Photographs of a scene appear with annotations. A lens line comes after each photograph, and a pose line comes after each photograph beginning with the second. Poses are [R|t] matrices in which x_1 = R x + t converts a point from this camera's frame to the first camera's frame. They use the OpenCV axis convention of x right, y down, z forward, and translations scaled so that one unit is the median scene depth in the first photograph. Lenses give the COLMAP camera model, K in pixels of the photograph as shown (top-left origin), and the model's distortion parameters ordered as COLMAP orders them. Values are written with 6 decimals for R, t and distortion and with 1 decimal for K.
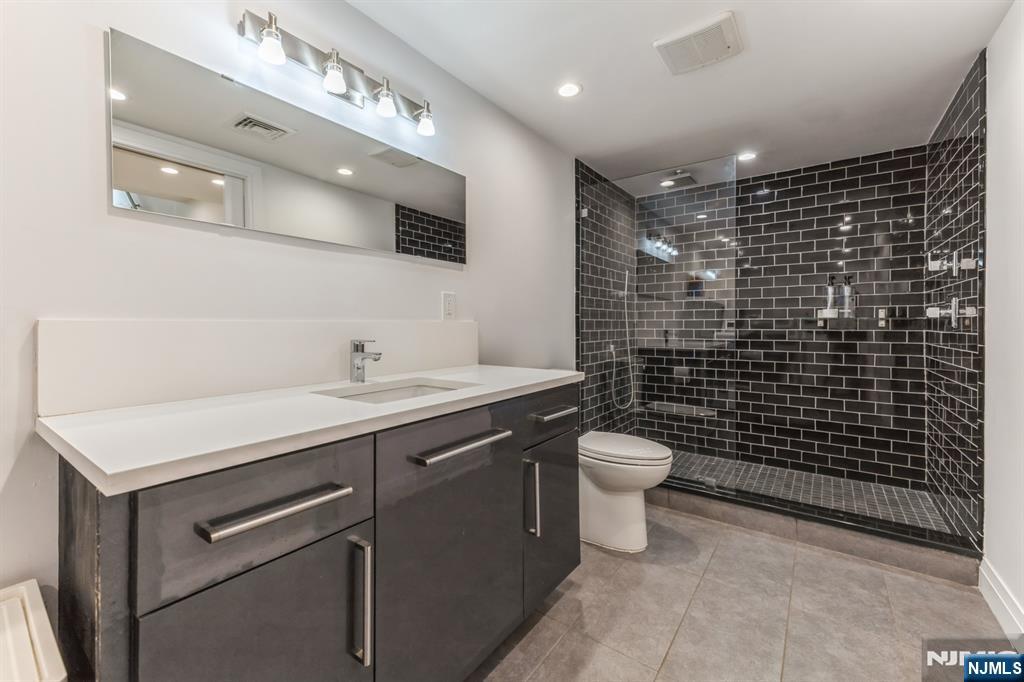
lens RADIAL K [[428.7, 0, 509.9], [0, 428.7, 335.4], [0, 0, 1]] dist [-0.000522, -0.000242]
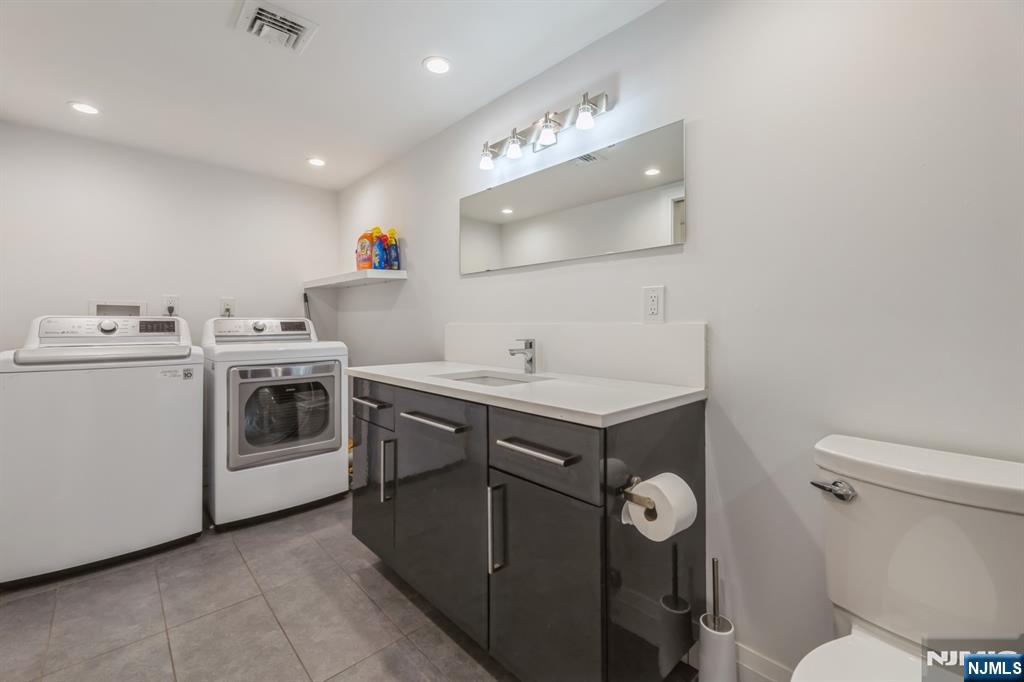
lens RADIAL K [[428.7, 0, 509.9], [0, 428.7, 335.4], [0, 0, 1]] dist [-0.000522, -0.000242]
pose [[-0.196339, 0.006099, -0.980517, 0.839515], [-0.028640, 0.999518, 0.011952, -0.011898], [0.980118, 0.030429, -0.196070, 1.113501]]
